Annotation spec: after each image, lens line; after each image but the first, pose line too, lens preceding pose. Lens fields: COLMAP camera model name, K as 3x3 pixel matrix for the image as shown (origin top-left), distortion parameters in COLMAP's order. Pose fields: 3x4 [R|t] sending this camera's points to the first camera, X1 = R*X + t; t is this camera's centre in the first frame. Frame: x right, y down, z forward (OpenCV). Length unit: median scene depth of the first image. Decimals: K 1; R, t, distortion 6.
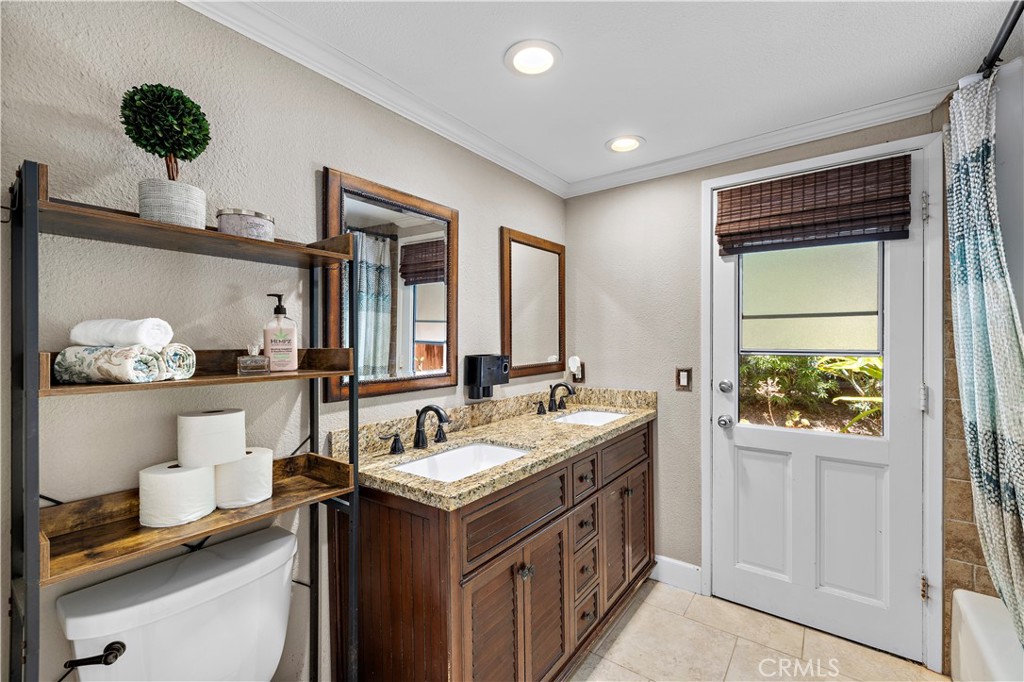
lens RADIAL K [[430.9, 0, 511.1], [0, 430.9, 338.7], [0, 0, 1]] dist [0.000205, 0.000093]
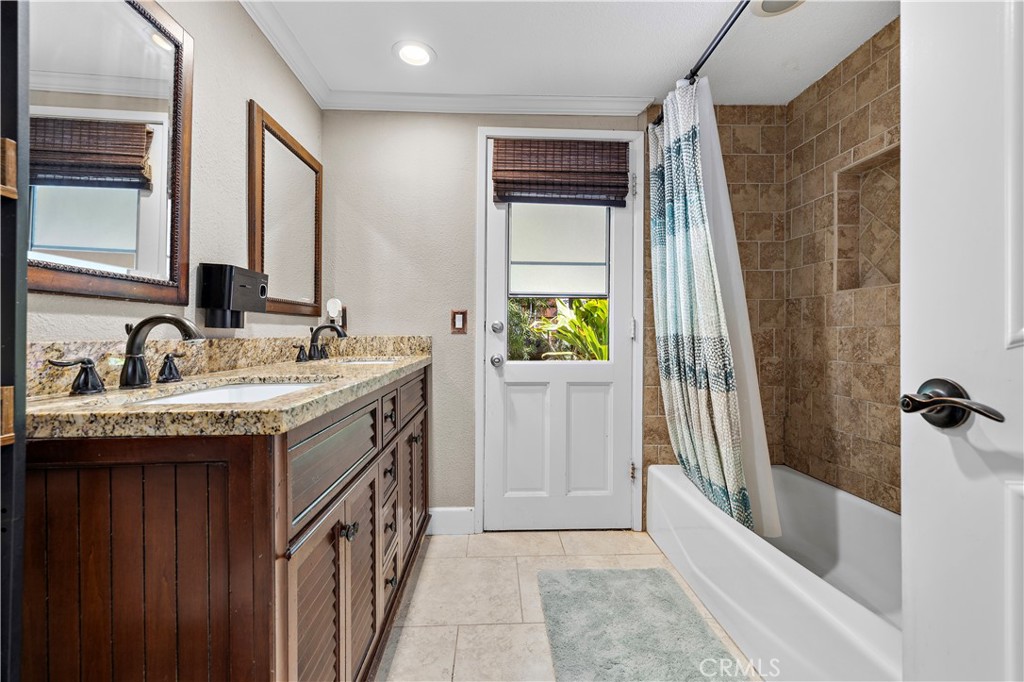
lens RADIAL K [[430.9, 0, 510.0], [0, 430.9, 333.3], [0, 0, 1]] dist [0.000205, 0.000093]
pose [[0.773750, 0.012482, 0.633368, -0.161833], [-0.009277, 0.999922, -0.008372, 0.153178], [-0.633423, 0.000602, 0.773806, 0.193130]]
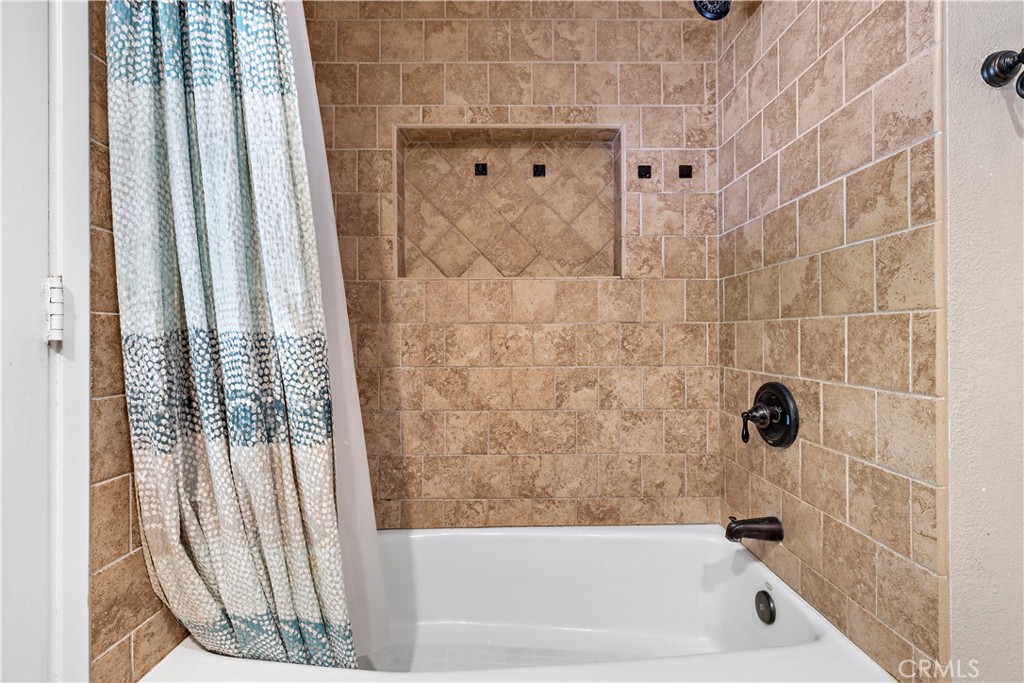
lens RADIAL K [[430.9, 0, 512.5], [0, 430.9, 337.5], [0, 0, 1]] dist [0.000205, 0.000093]
pose [[-0.608766, 0.014760, 0.793212, 0.244748], [0.012851, 0.999879, -0.008743, 0.157004], [-0.793246, 0.004872, -0.608882, 0.711706]]
